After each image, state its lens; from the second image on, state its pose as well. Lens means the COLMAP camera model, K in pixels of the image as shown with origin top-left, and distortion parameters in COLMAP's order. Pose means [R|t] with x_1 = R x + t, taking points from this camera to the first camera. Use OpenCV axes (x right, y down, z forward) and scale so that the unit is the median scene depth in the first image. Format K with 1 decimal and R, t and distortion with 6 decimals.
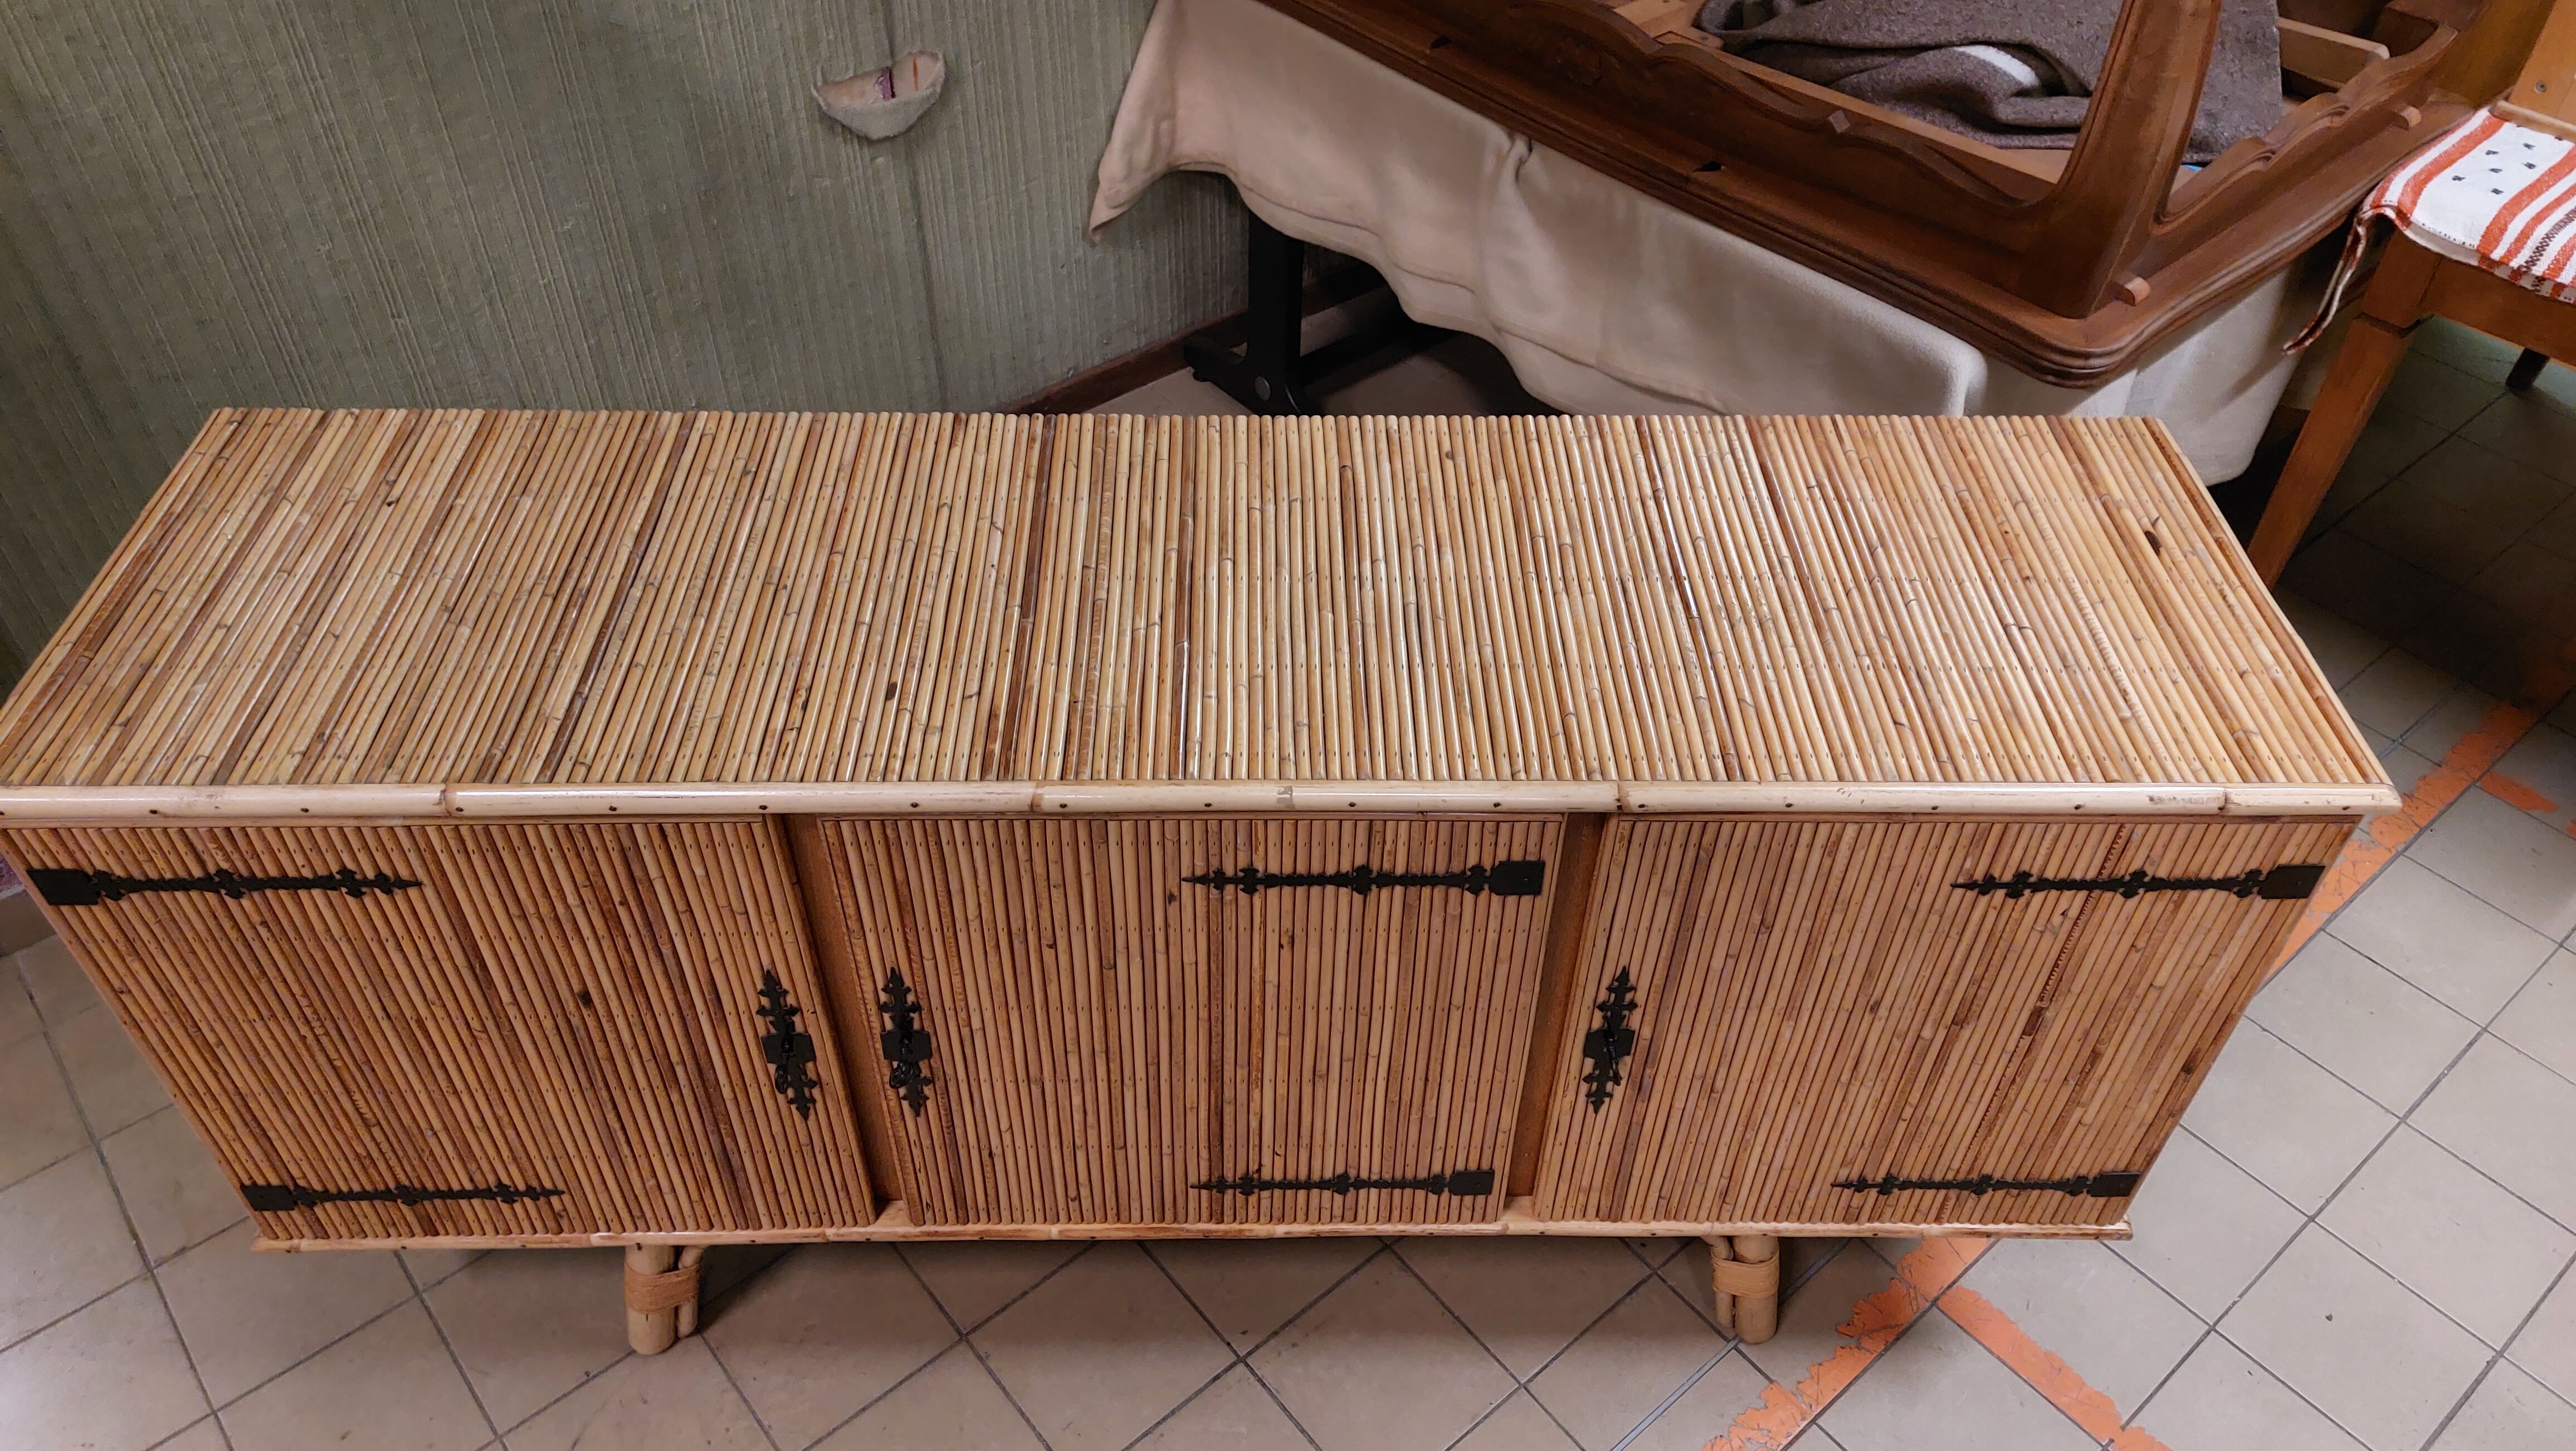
lens RADIAL K [[1850.4, 0, 1302.2], [0, 1850.4, 723.0], [0, 0, 1]] dist [0.076381, -0.071813]
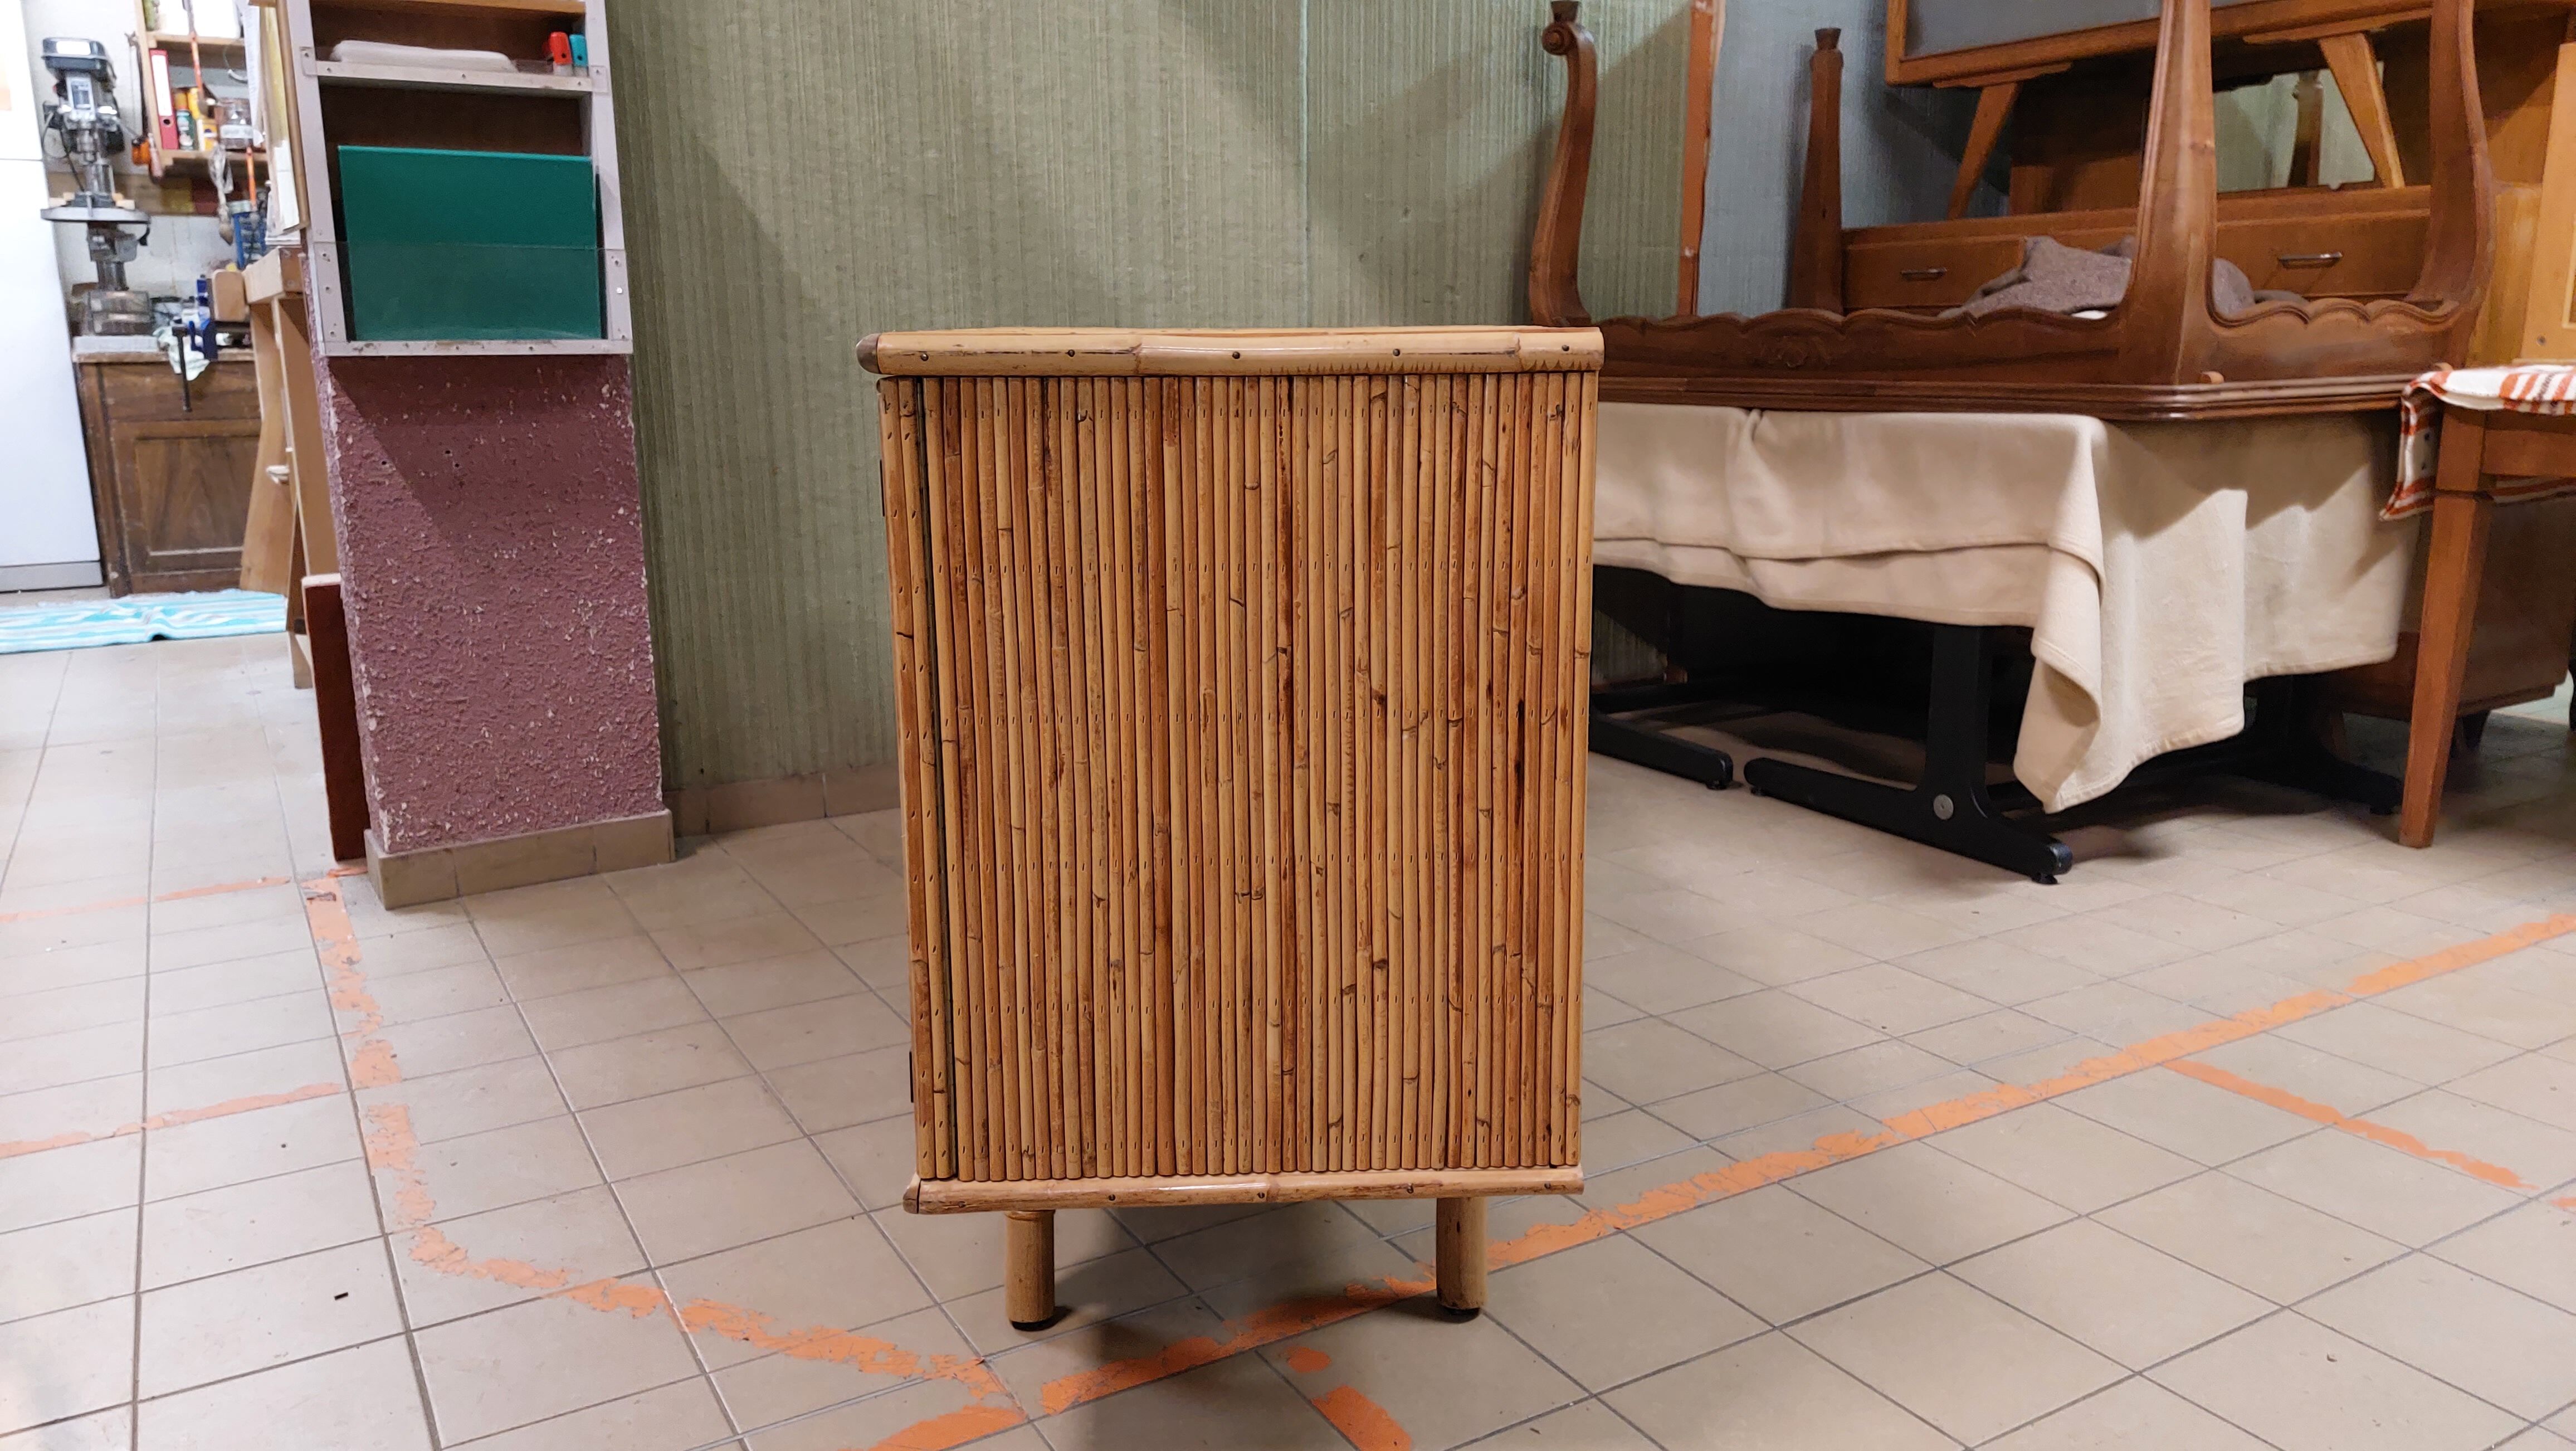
lens RADIAL K [[1858.4, 0, 1311.5], [0, 1858.4, 702.5], [0, 0, 1]] dist [0.079581, -0.076611]
pose [[0.986904, 0.007352, -0.161138, 0.027804], [-0.091274, 0.849104, -0.520280, 0.960318], [0.132998, 0.528174, 0.838656, -0.145086]]
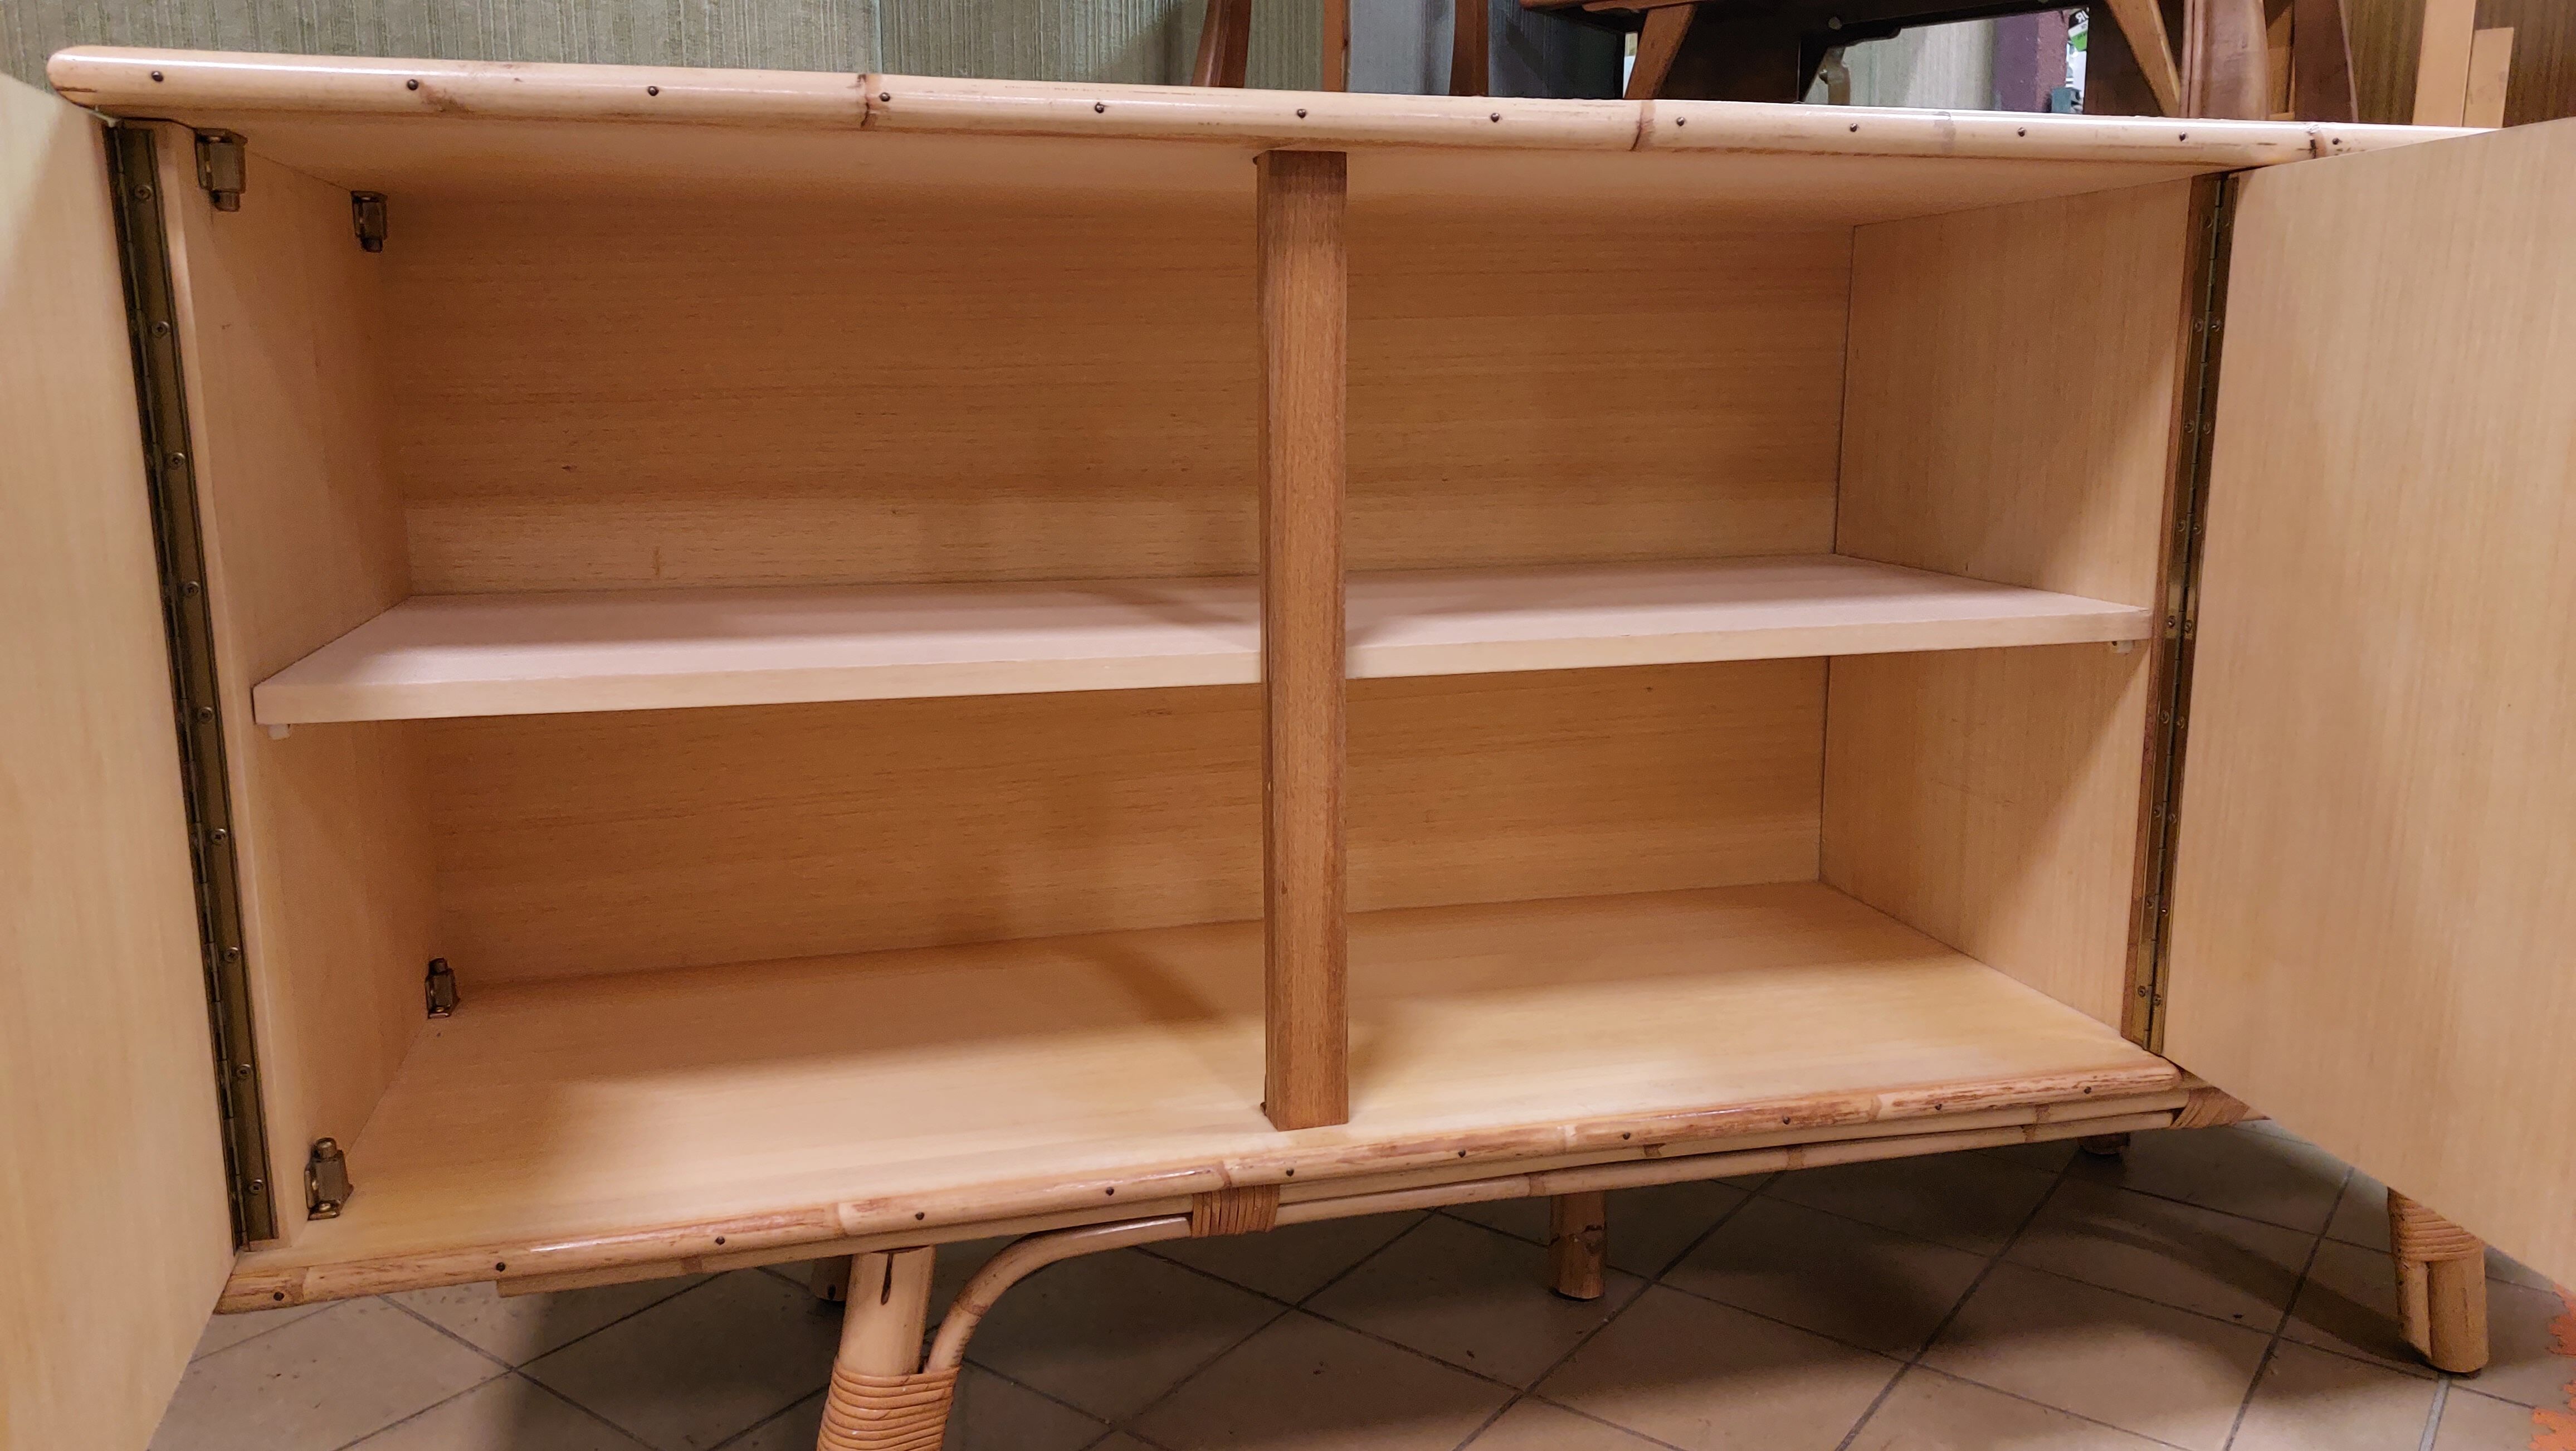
lens RADIAL K [[1849.5, 0, 1303.5], [0, 1849.5, 715.8], [0, 0, 1]] dist [0.082878, -0.093507]
pose [[0.974054, -0.063486, 0.217228, -0.387308], [0.170581, 0.836747, -0.520343, 0.519427], [-0.148730, 0.543897, 0.825866, 0.446085]]
